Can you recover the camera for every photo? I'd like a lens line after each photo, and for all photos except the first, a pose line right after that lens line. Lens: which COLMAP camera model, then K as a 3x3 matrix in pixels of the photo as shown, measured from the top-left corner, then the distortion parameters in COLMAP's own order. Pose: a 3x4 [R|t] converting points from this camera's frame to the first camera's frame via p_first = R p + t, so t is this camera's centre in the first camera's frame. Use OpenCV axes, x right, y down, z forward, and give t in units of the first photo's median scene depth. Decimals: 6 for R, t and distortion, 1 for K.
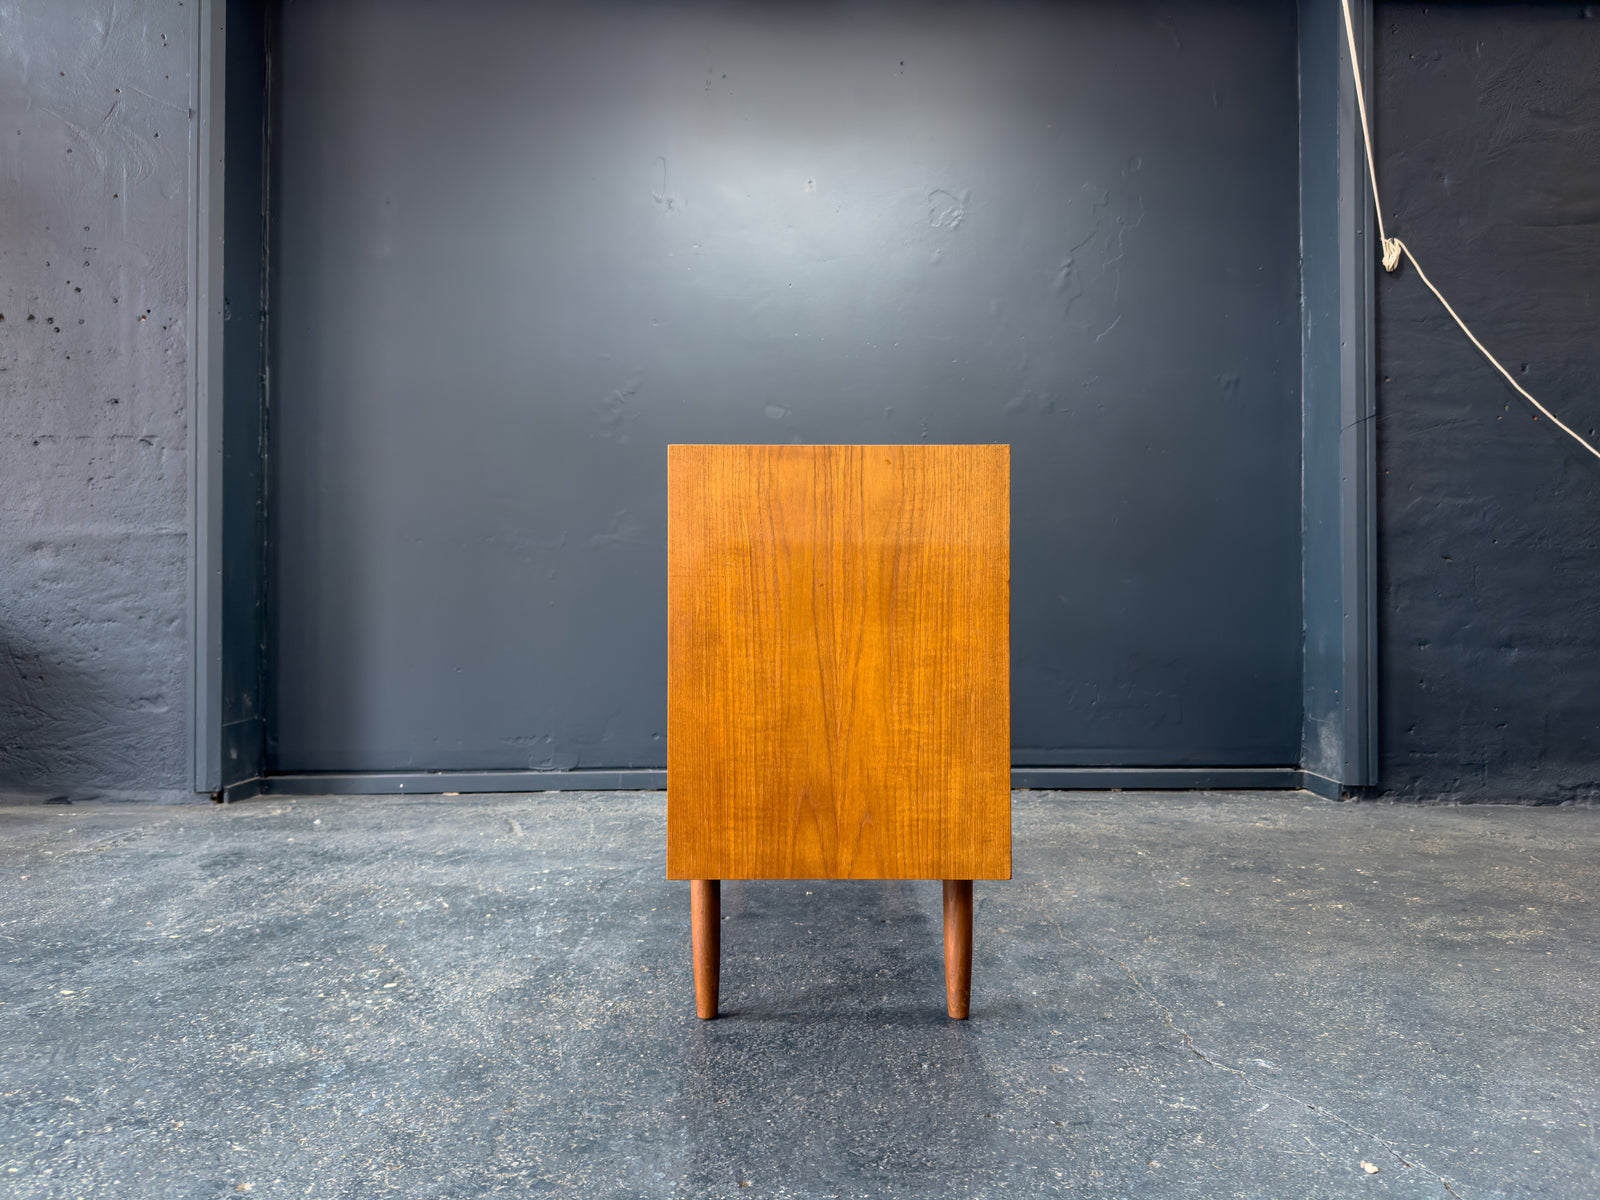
lens RADIAL K [[1062.5, 0, 811.0], [0, 1062.5, 595.2], [0, 0, 1]] dist [0.007798, -0.022508]
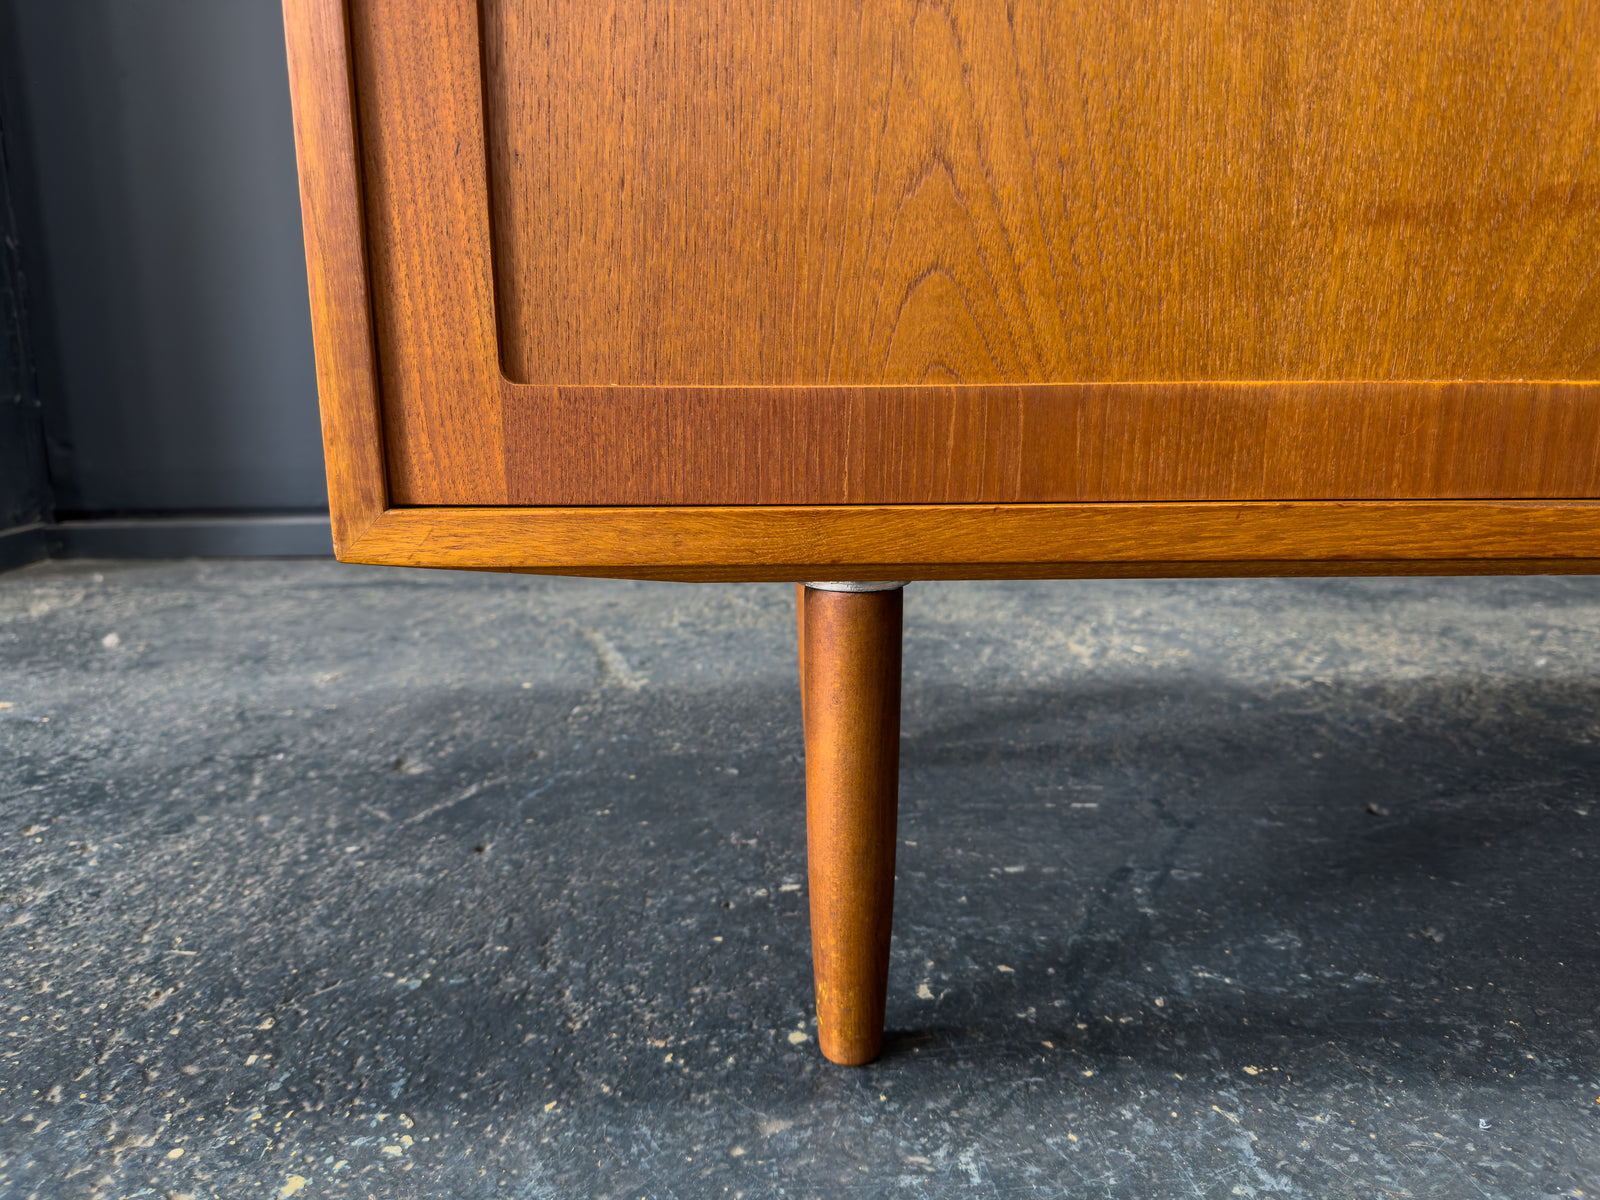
lens RADIAL K [[1133.1, 0, 801.0], [0, 1133.1, 579.9], [0, 0, 1]] dist [0.014190, -0.027981]
pose [[0.999684, -0.000588, -0.025126, -0.178336], [0.006410, 0.972625, 0.232292, 0.085873], [0.024301, -0.232380, 0.972321, 0.547316]]
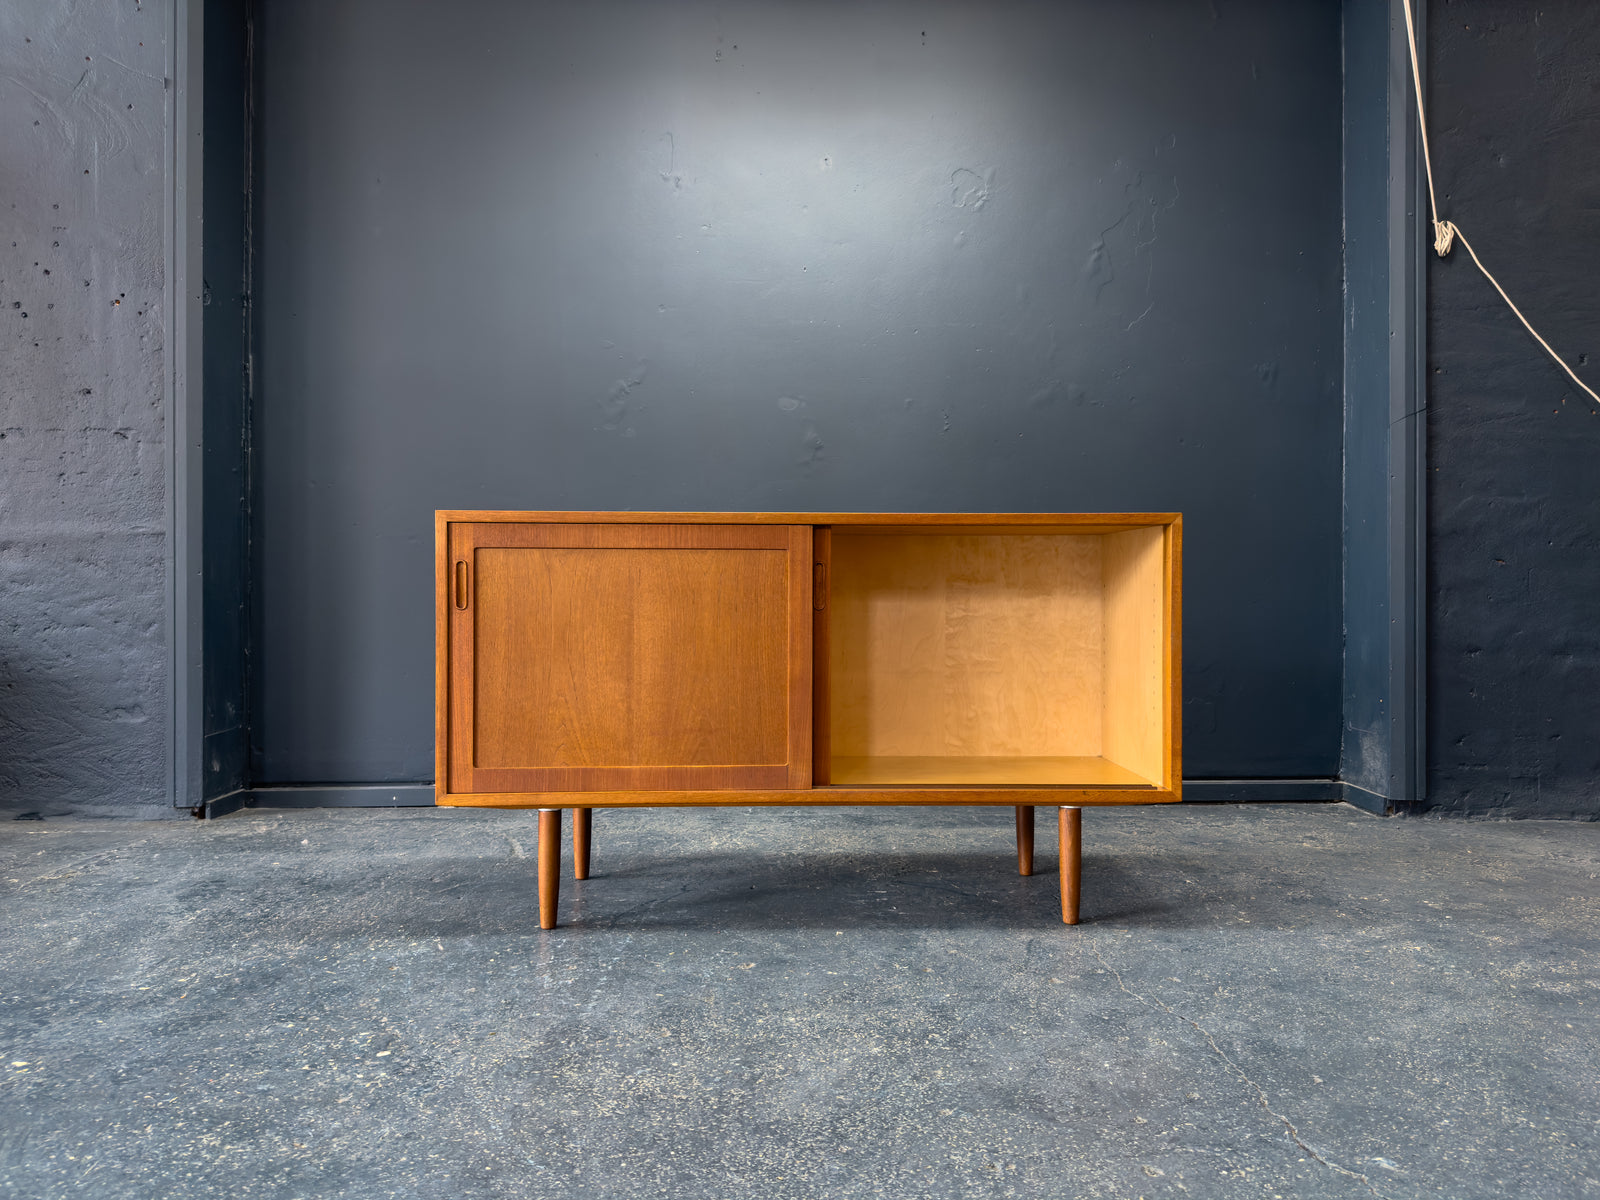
lens RADIAL K [[1066.6, 0, 808.2], [0, 1066.6, 594.0], [0, 0, 1]] dist [0.006284, -0.016254]
pose [[0.999993, 0.001398, 0.003425, -0.021643], [-0.001436, 0.999937, 0.011111, -0.015206], [-0.003409, -0.011116, 0.999932, 0.054215]]
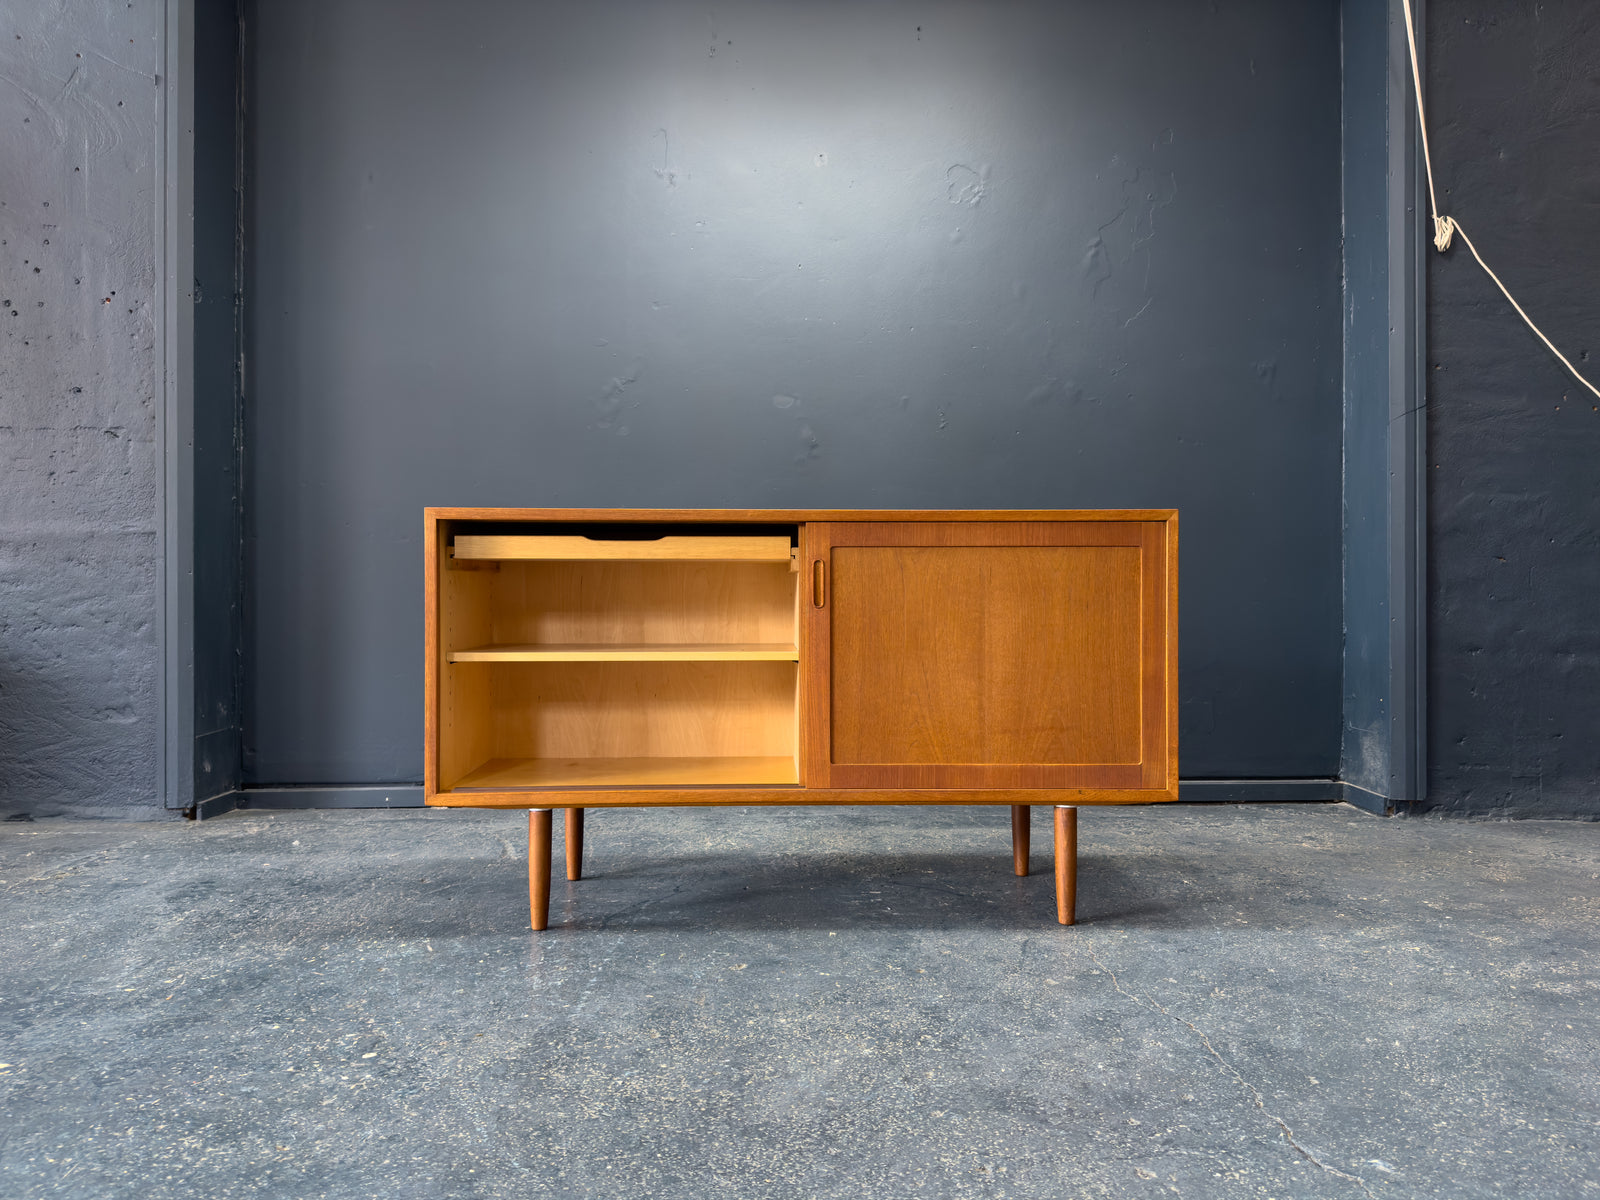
lens RADIAL K [[1071.5, 0, 806.0], [0, 1071.5, 593.8], [0, 0, 1]] dist [0.005204, -0.015186]
pose [[0.999999, 0.000133, 0.001674, -0.017446], [-0.000149, 0.999953, 0.009733, -0.013003], [-0.001673, -0.009734, 0.999951, 0.057131]]
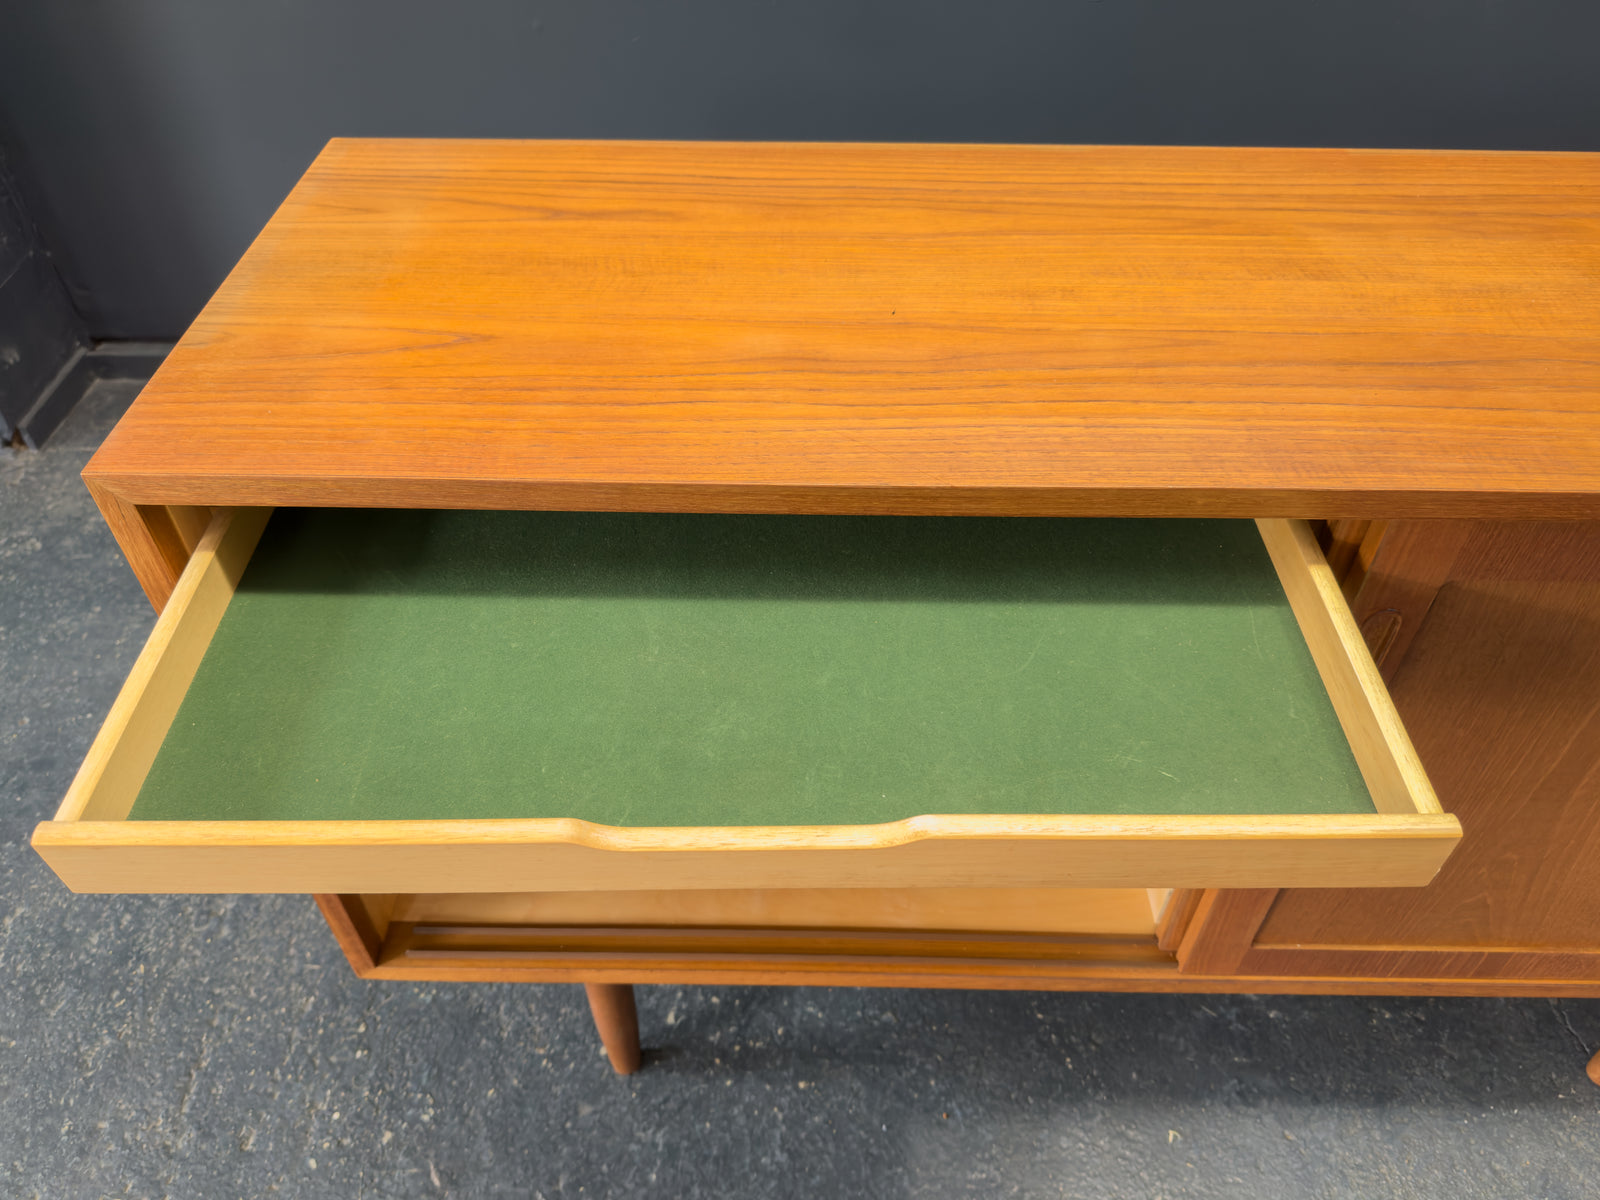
lens RADIAL K [[1133.1, 0, 798.4], [0, 1133.1, 596.6], [0, 0, 1]] dist [0.014190, -0.027981]
pose [[0.997722, 0.045544, -0.049767, -0.107844], [0.002531, 0.711921, 0.702255, -0.175405], [0.067414, -0.700781, 0.710184, 0.541815]]
